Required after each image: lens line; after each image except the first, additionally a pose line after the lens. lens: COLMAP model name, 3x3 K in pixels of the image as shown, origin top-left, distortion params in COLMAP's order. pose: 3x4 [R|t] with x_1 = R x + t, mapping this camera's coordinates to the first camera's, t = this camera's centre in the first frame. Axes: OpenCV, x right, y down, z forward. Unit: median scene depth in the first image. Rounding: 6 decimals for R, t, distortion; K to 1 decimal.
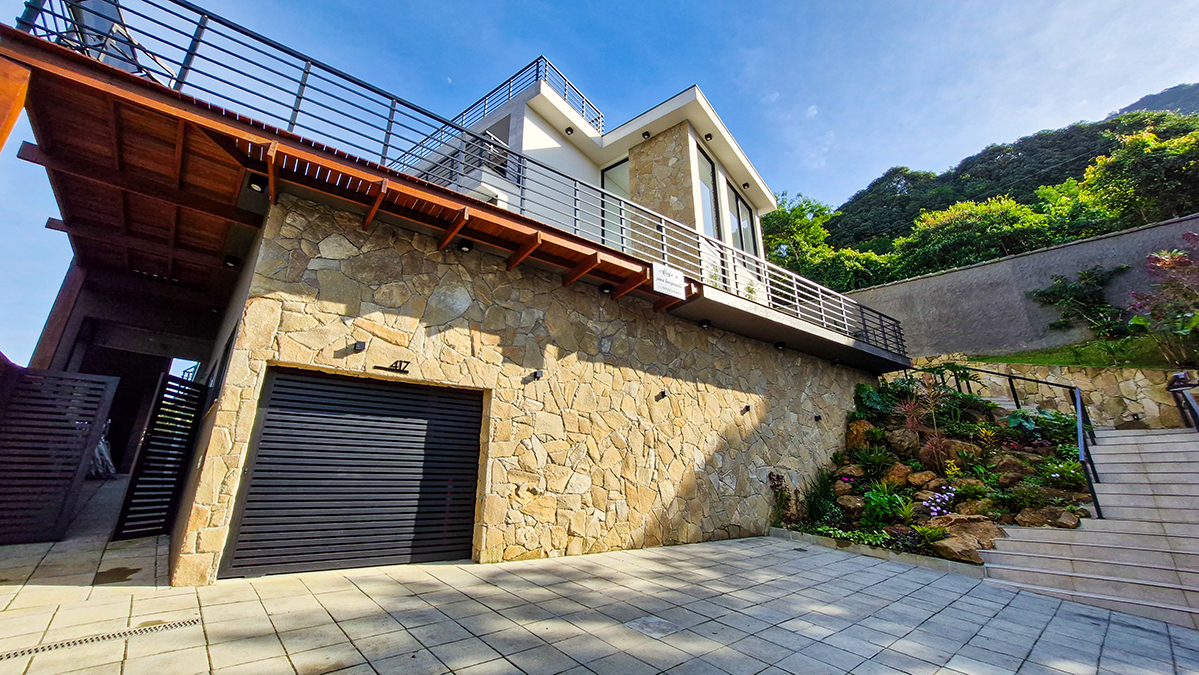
lens RADIAL K [[469.4, 0, 598.2], [0, 469.4, 331.2], [0, 0, 1]] dist [-0.001403, 0.000939]
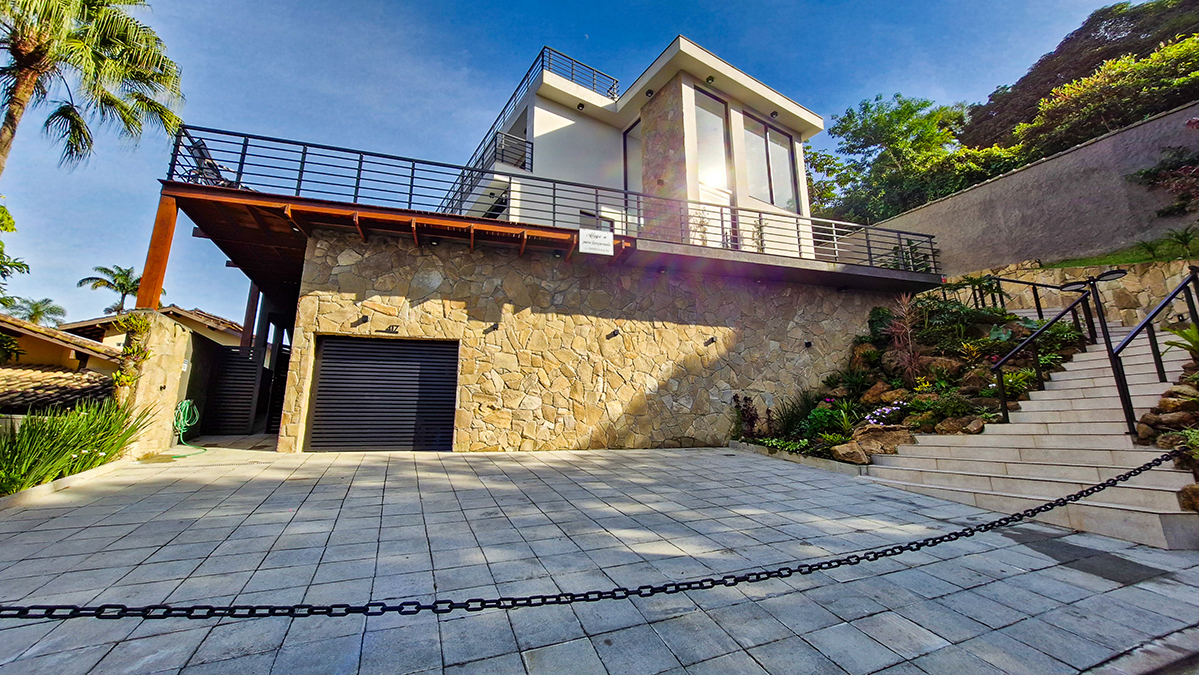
lens RADIAL K [[469.4, 0, 605.5], [0, 469.4, 331.0], [0, 0, 1]] dist [-0.001403, 0.000939]
pose [[0.939643, -0.077056, -0.333366, 0.573320], [0.113082, 0.989499, 0.090022, 0.016319], [0.322929, -0.122286, 0.938490, -0.173948]]
